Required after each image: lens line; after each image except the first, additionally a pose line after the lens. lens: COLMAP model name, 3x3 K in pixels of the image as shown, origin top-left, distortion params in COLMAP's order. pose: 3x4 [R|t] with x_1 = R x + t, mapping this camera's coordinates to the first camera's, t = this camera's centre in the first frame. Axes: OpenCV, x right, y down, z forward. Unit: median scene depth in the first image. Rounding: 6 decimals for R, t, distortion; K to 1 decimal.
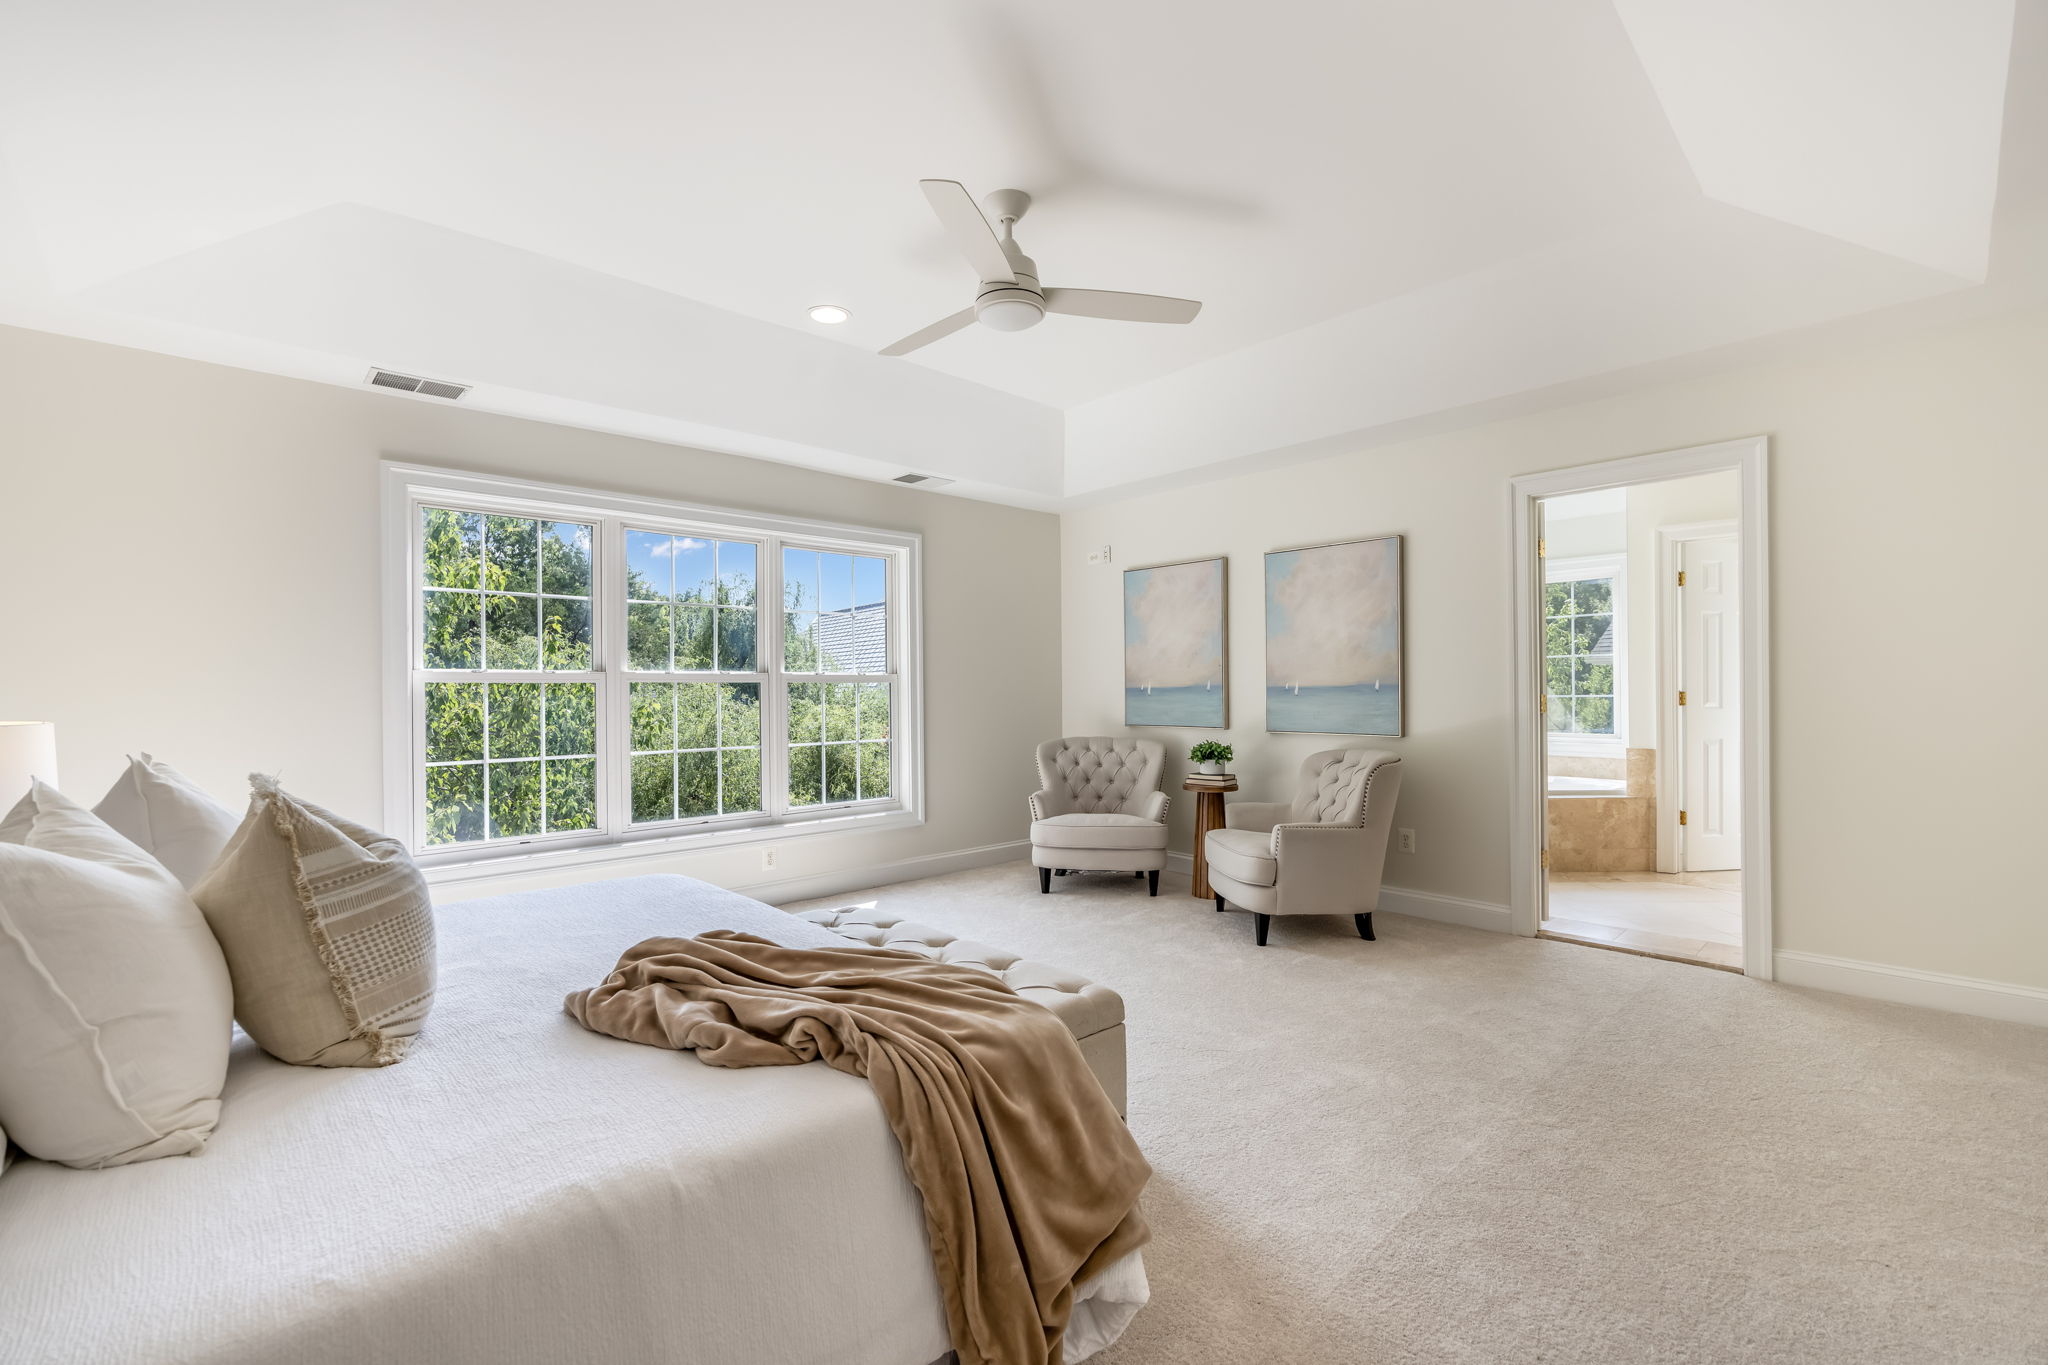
lens RADIAL K [[867.9, 0, 1024.0], [0, 867.9, 682.5], [0, 0, 1]] dist [-0.020629, -0.000127]
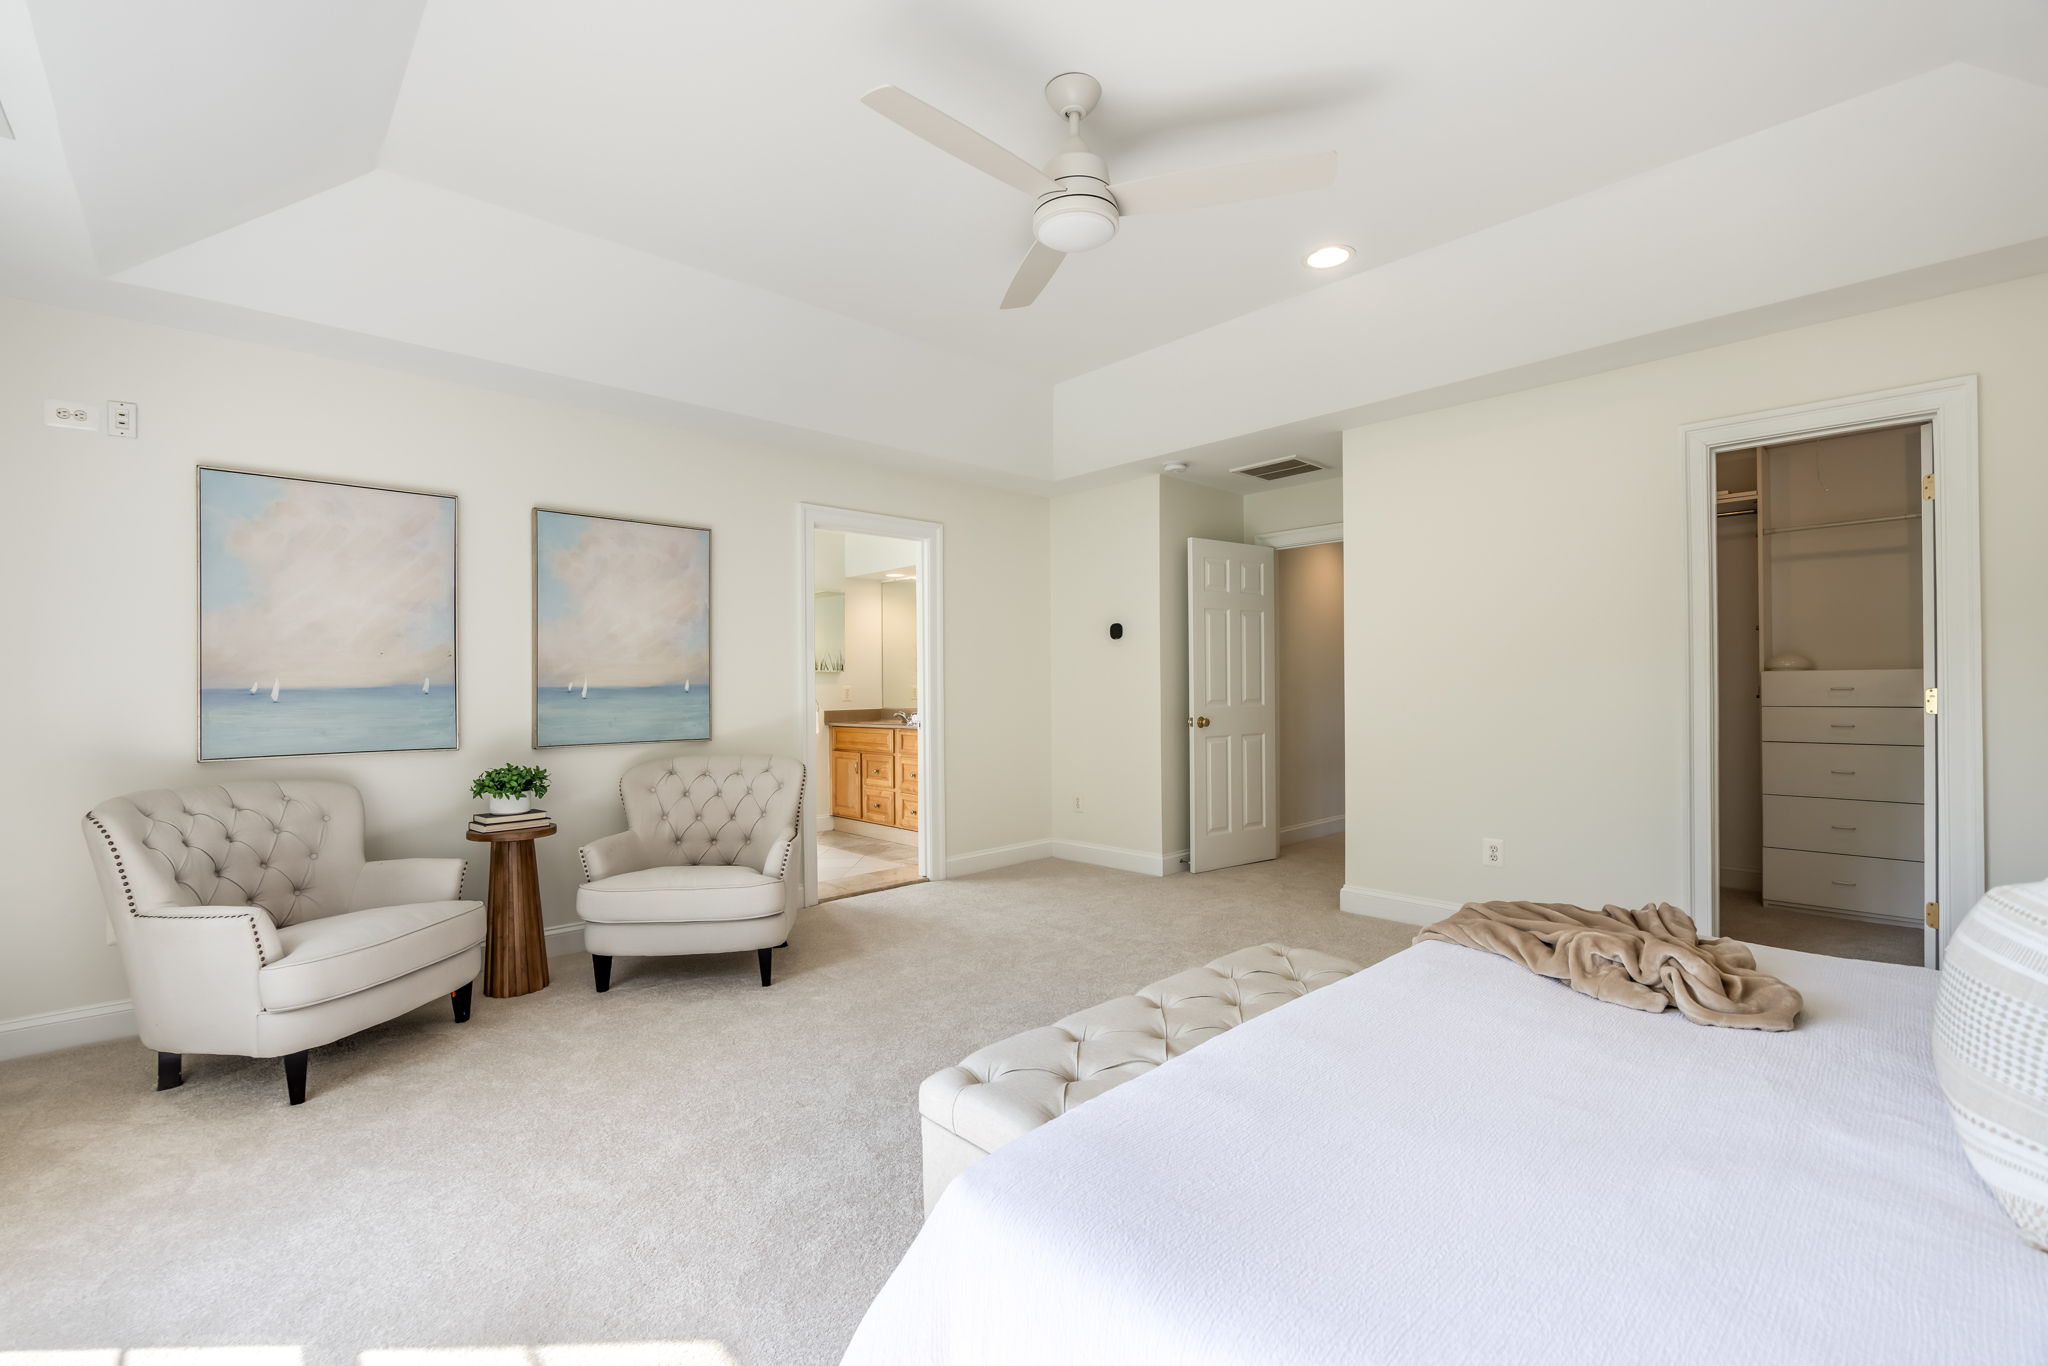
lens RADIAL K [[867.9, 0, 1024.0], [0, 867.9, 683.0], [0, 0, 1]] dist [-0.020629, -0.000127]
pose [[-0.016882, 0.009458, 0.999813, -0.484354], [-0.002738, 0.999951, -0.009506, 0.007215], [-0.999854, -0.002898, -0.016855, 0.613014]]
